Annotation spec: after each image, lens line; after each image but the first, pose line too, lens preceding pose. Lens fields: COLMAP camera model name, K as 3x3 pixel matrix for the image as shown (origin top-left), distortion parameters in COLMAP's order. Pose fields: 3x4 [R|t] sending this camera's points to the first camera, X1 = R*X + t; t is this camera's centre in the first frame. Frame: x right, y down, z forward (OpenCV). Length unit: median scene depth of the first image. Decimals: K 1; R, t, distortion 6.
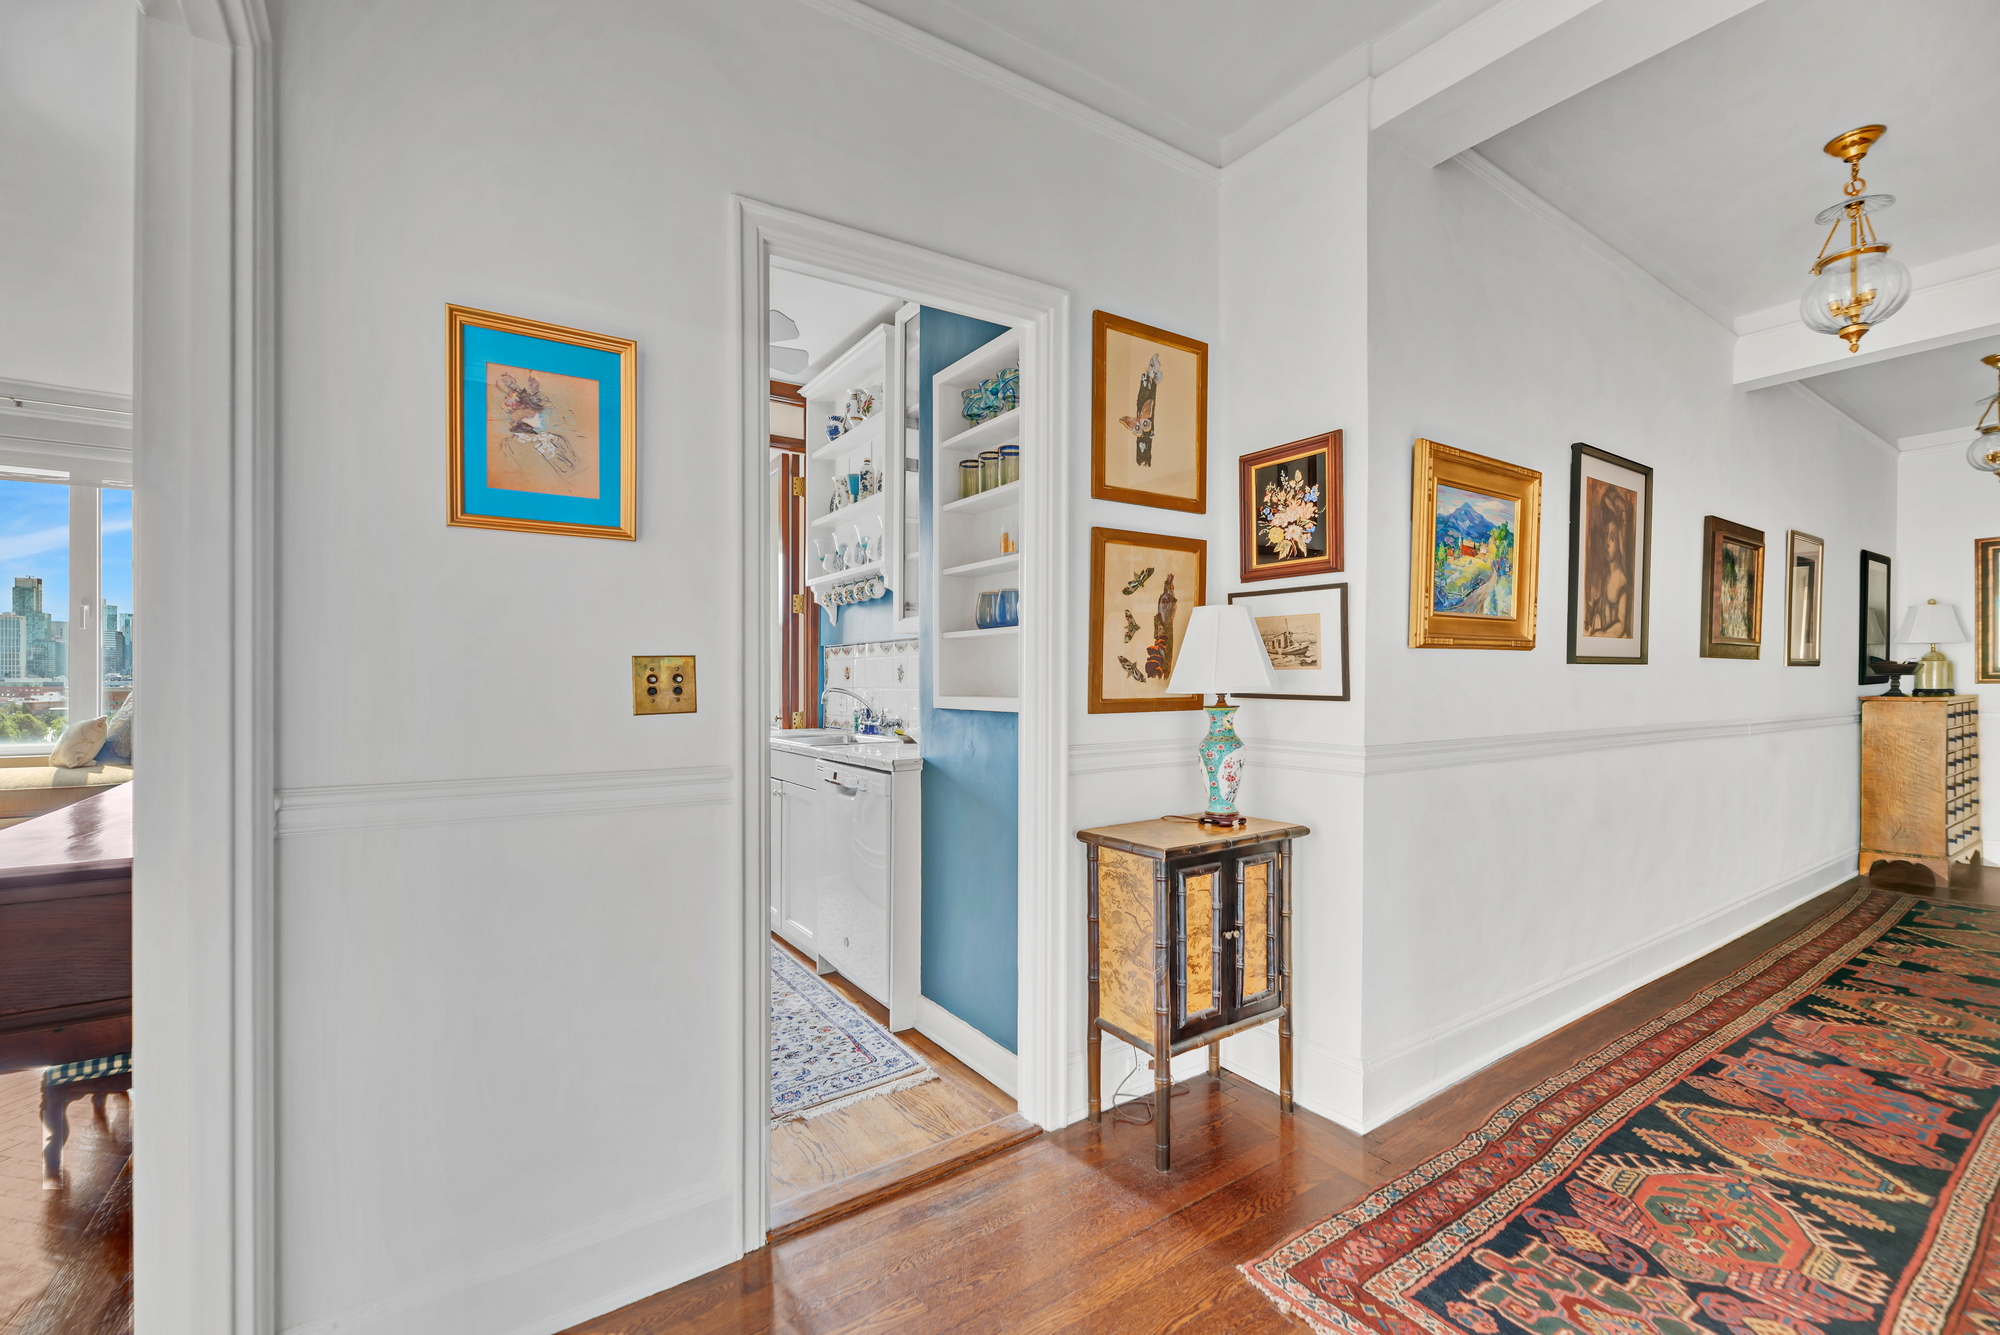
lens RADIAL K [[833.1, 0, 999.4], [0, 833.1, 678.9], [0, 0, 1]] dist [0.000241, 0.000153]
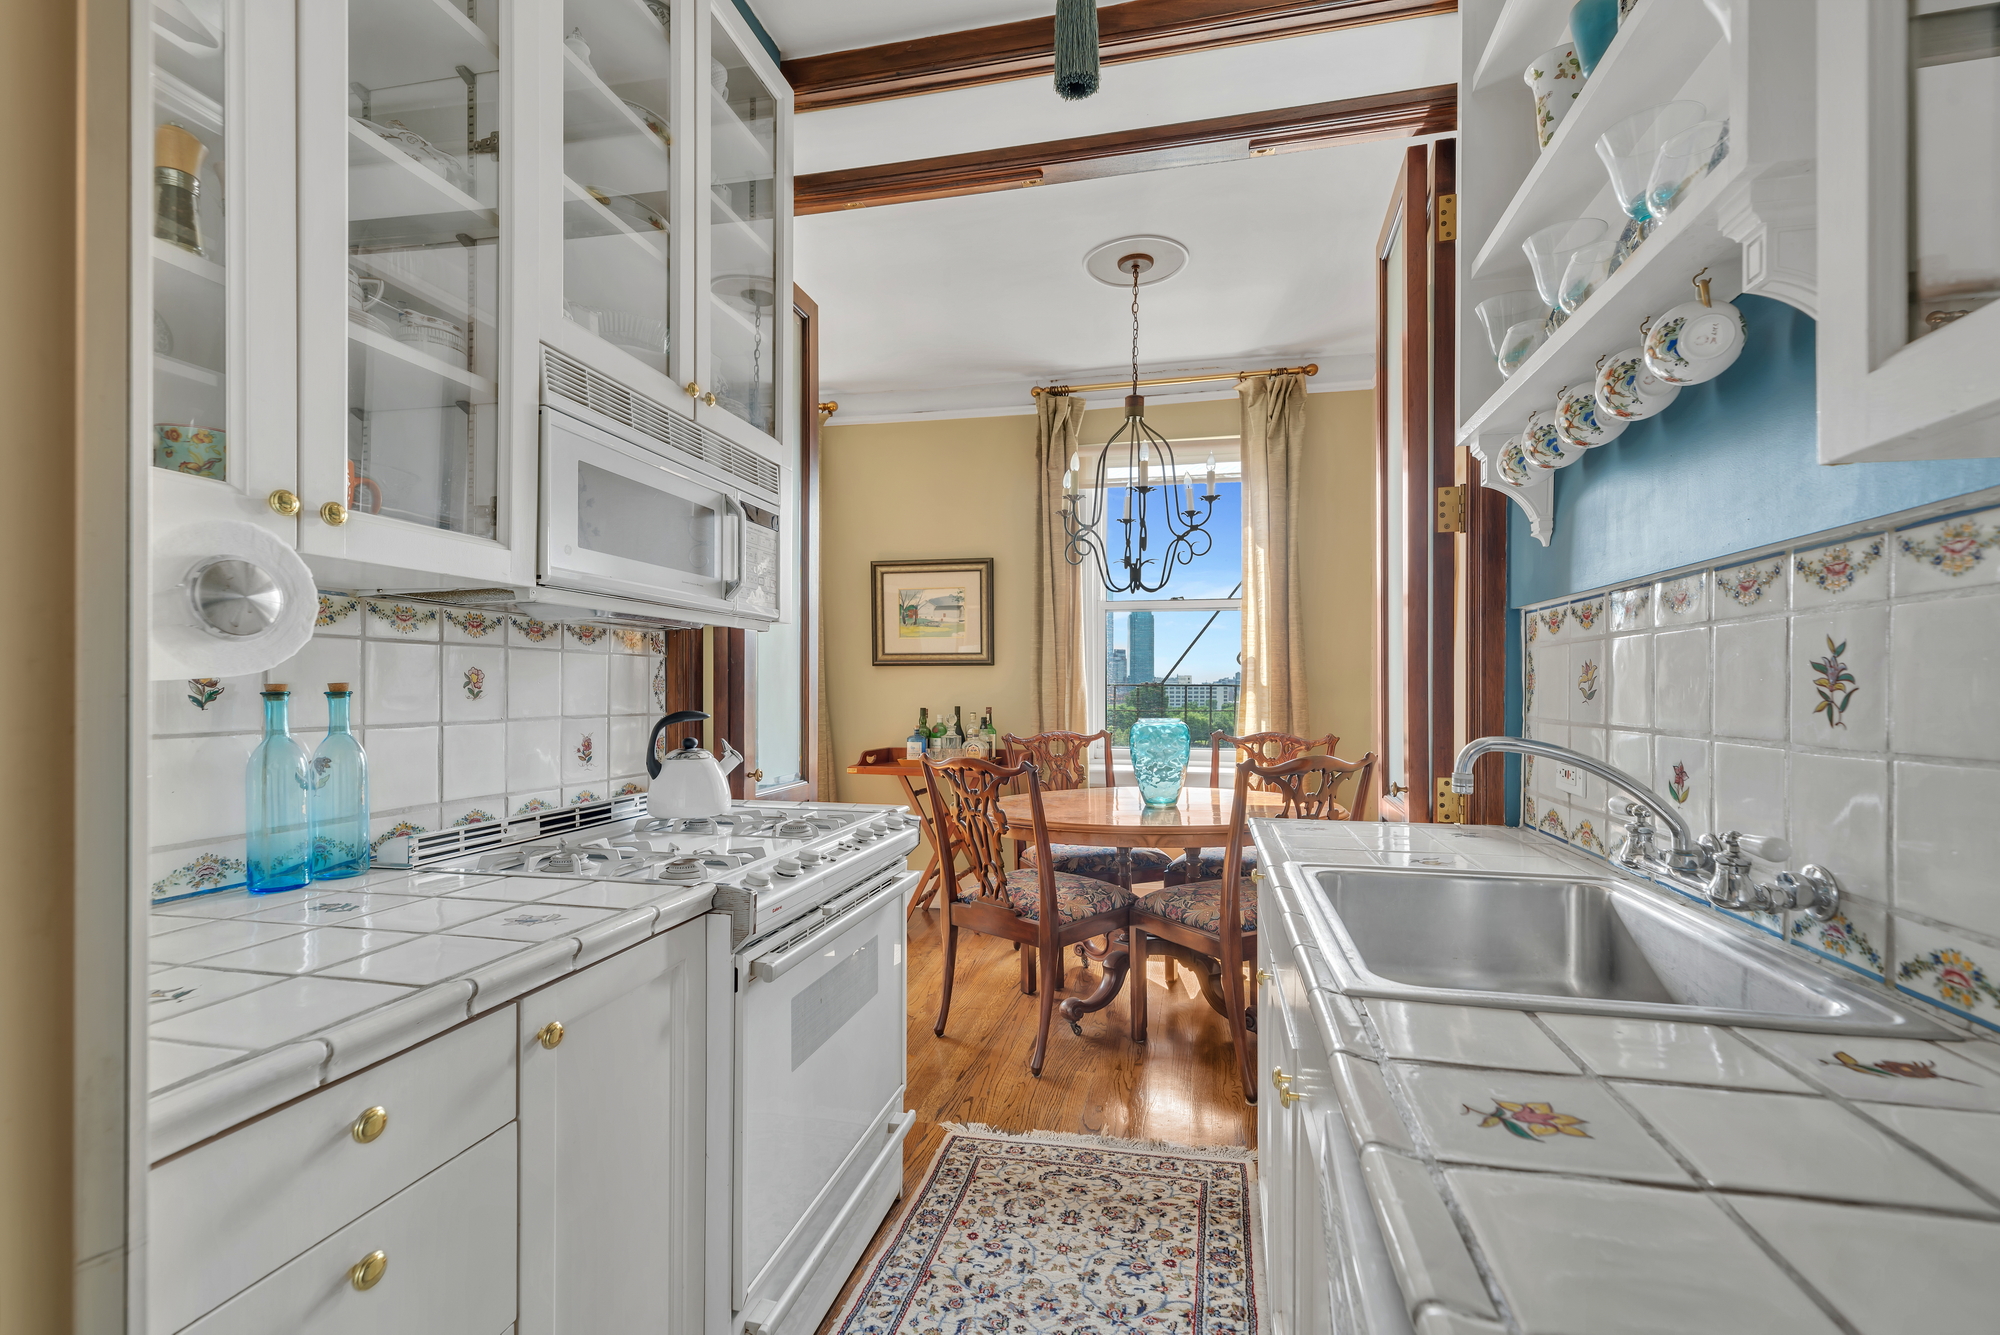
lens RADIAL K [[833.1, 0, 1004.2], [0, 833.1, 680.4], [0, 0, 1]] dist [0.000241, 0.000153]
pose [[0.669326, 0.000582, -0.742969, -0.088382], [-0.005304, 0.999978, -0.003996, -0.004631], [0.742950, 0.006615, 0.669314, 0.580159]]
